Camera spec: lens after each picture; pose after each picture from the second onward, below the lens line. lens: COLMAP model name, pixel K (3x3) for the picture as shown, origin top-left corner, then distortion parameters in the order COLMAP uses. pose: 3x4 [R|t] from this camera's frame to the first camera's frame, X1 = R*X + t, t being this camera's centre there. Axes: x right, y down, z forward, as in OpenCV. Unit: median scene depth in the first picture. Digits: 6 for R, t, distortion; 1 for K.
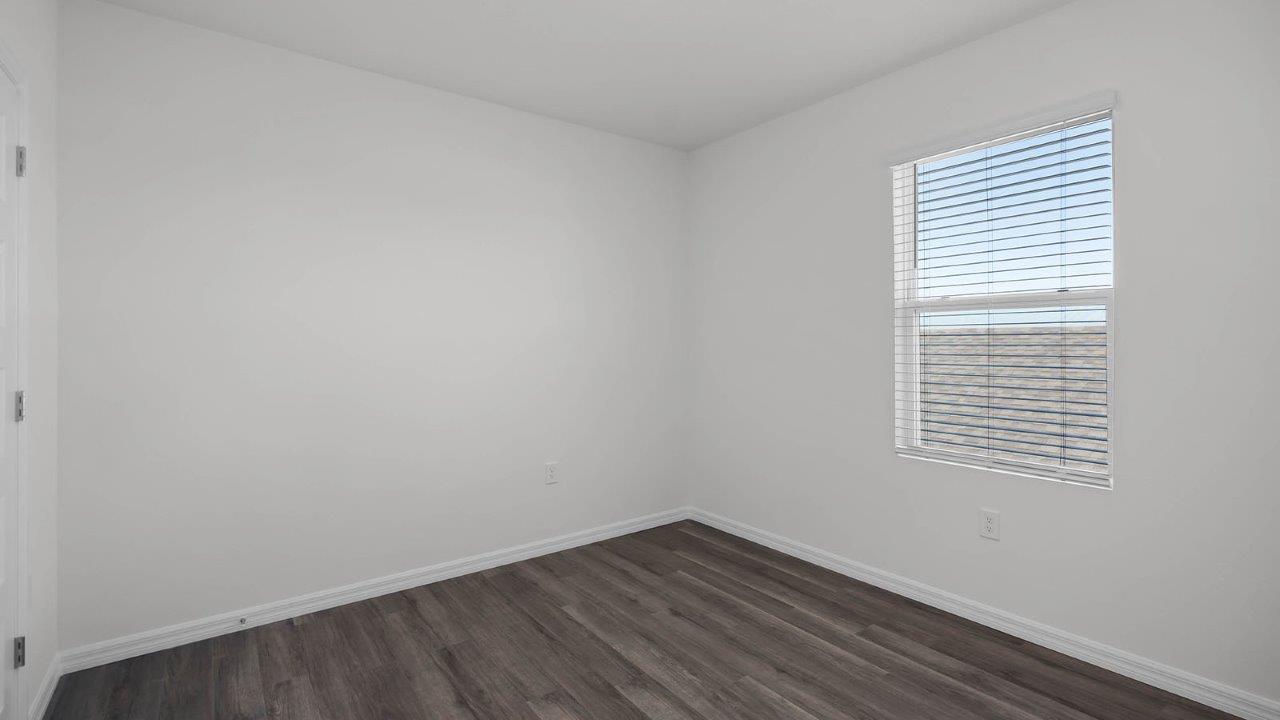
lens RADIAL K [[582.7, 0, 644.2], [0, 582.7, 337.6], [0, 0, 1]] dist [-0.002094, -0.000261]
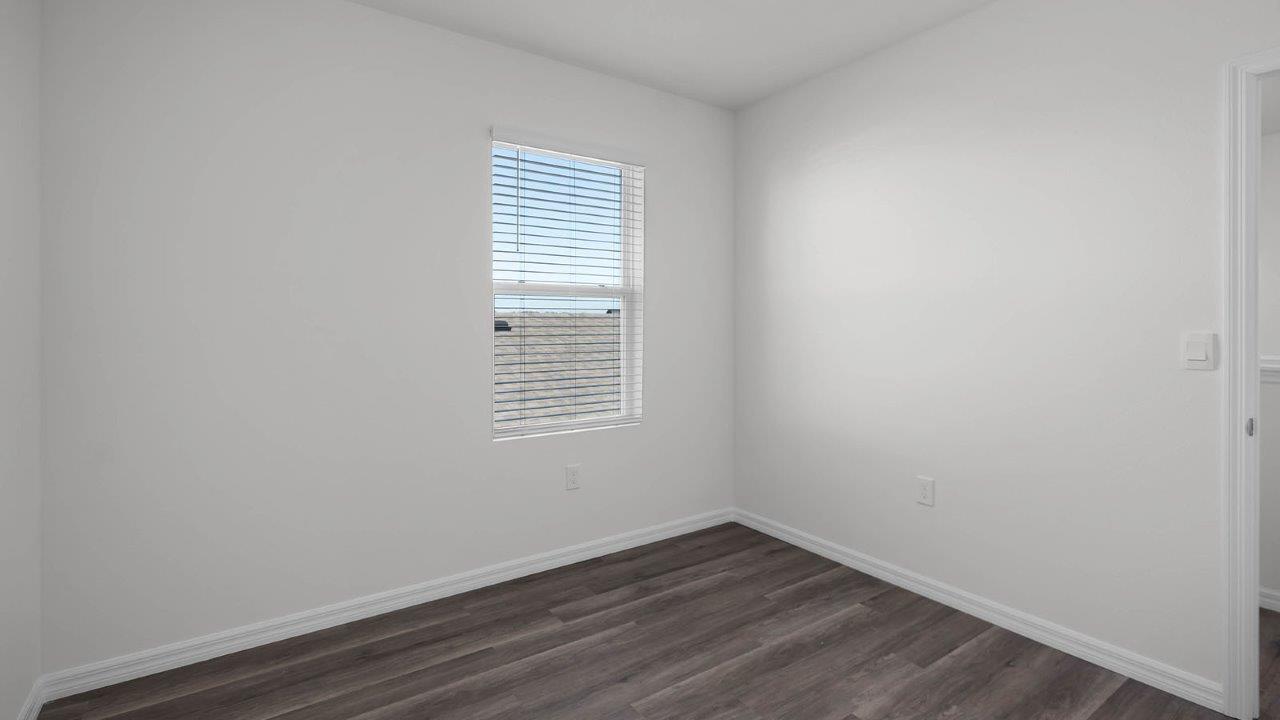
lens RADIAL K [[582.7, 0, 644.2], [0, 582.7, 337.6], [0, 0, 1]] dist [-0.002094, -0.000261]
pose [[0.038621, -0.016335, 0.999120, -0.576580], [-0.003974, 0.999856, 0.016501, 0.015134], [-0.999246, -0.004608, 0.038550, 0.801266]]
